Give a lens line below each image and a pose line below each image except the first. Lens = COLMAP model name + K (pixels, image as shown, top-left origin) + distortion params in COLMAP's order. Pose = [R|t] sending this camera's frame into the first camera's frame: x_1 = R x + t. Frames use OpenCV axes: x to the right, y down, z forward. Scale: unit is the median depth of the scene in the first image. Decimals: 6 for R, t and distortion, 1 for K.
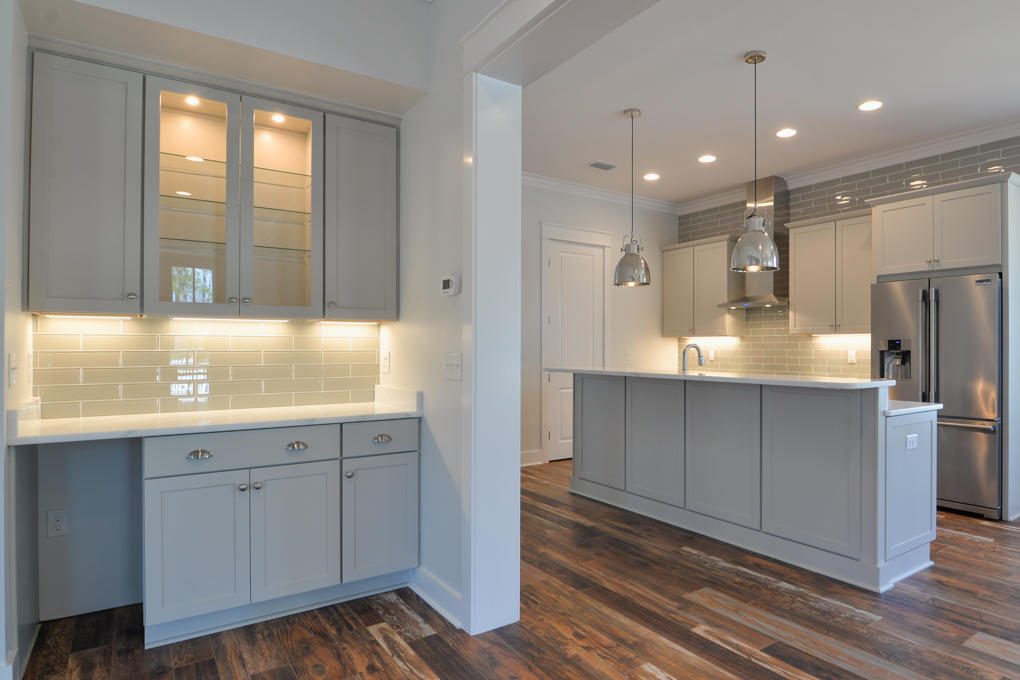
lens RADIAL K [[598.2, 0, 566.7], [0, 598.2, 349.2], [0, 0, 1]] dist [-0.017237, -0.005047]
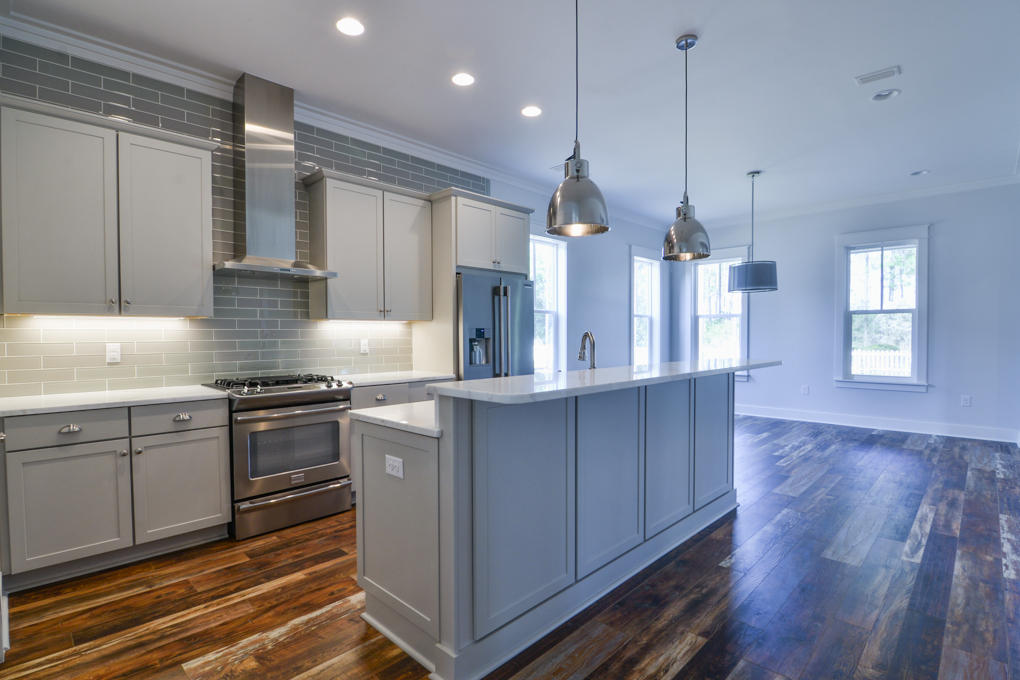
lens RADIAL K [[502.2, 0, 515.1], [0, 502.2, 338.4], [0, 0, 1]] dist [-0.011811, -0.002669]
pose [[-0.178991, -0.010601, 0.983794, -0.503014], [0.006319, 0.999909, 0.011924, -0.011410], [-0.983830, 0.008351, -0.178907, 1.546584]]
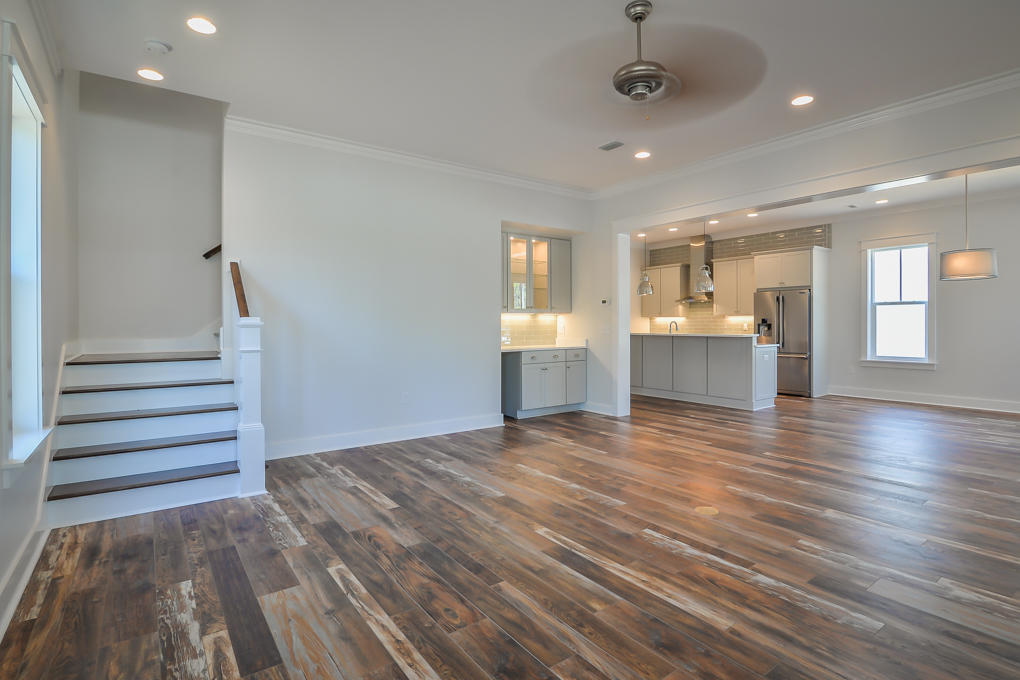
lens RADIAL K [[529.7, 0, 511.2], [0, 529.7, 316.1], [0, 0, 1]] dist [0.028264, -0.011468]
pose [[0.999879, -0.004875, 0.014780, -0.566484], [0.005111, 0.999859, -0.015976, 0.001922], [-0.014700, 0.016049, 0.999763, -1.310878]]
